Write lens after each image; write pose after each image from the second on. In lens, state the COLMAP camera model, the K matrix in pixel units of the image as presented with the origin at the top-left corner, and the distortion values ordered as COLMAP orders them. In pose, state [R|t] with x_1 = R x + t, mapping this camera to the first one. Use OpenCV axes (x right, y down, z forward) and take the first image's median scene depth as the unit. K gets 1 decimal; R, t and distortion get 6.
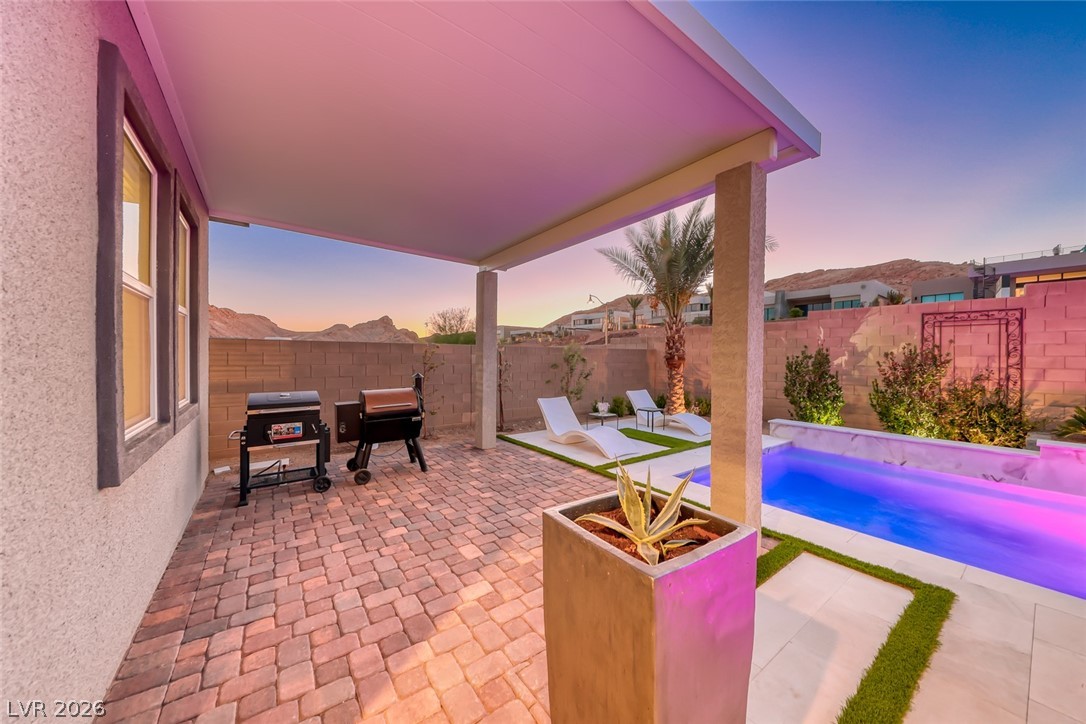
lens RADIAL K [[370.6, 0, 540.2], [0, 370.6, 360.9], [0, 0, 1]] dist [0.015396, -0.004844]
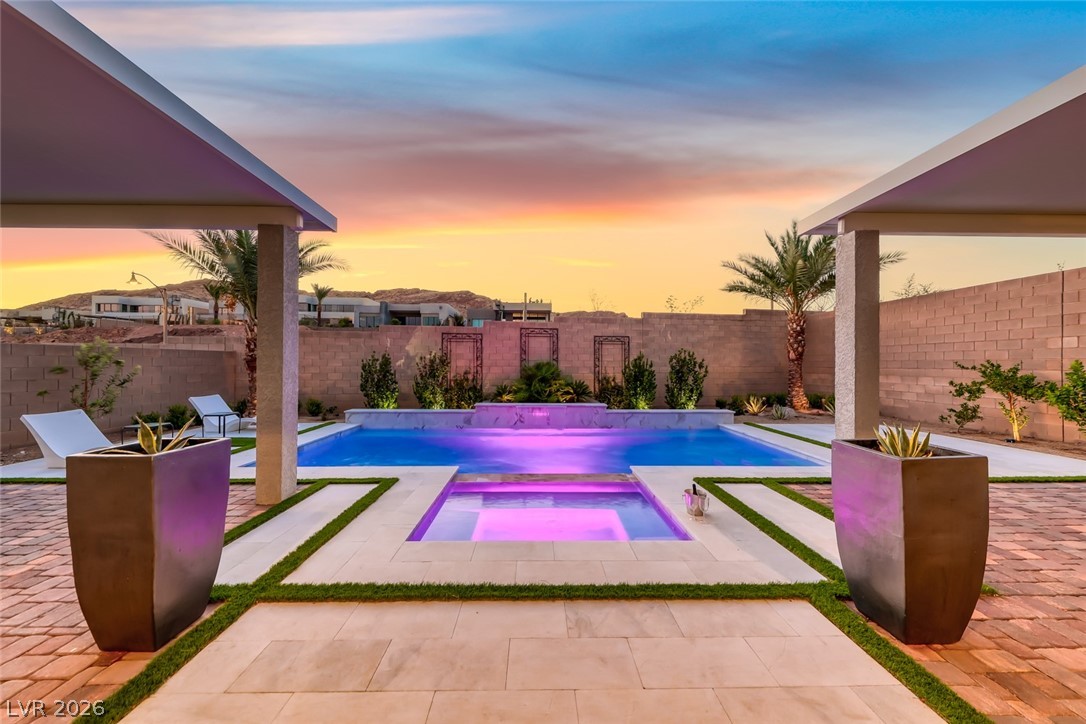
lens RADIAL K [[370.6, 0, 539.3], [0, 370.6, 364.2], [0, 0, 1]] dist [0.015396, -0.004844]
pose [[0.576354, -0.005909, 0.817179, -0.021298], [0.006991, 0.999973, 0.002300, 0.006225], [-0.817170, 0.004387, 0.576380, -0.252278]]
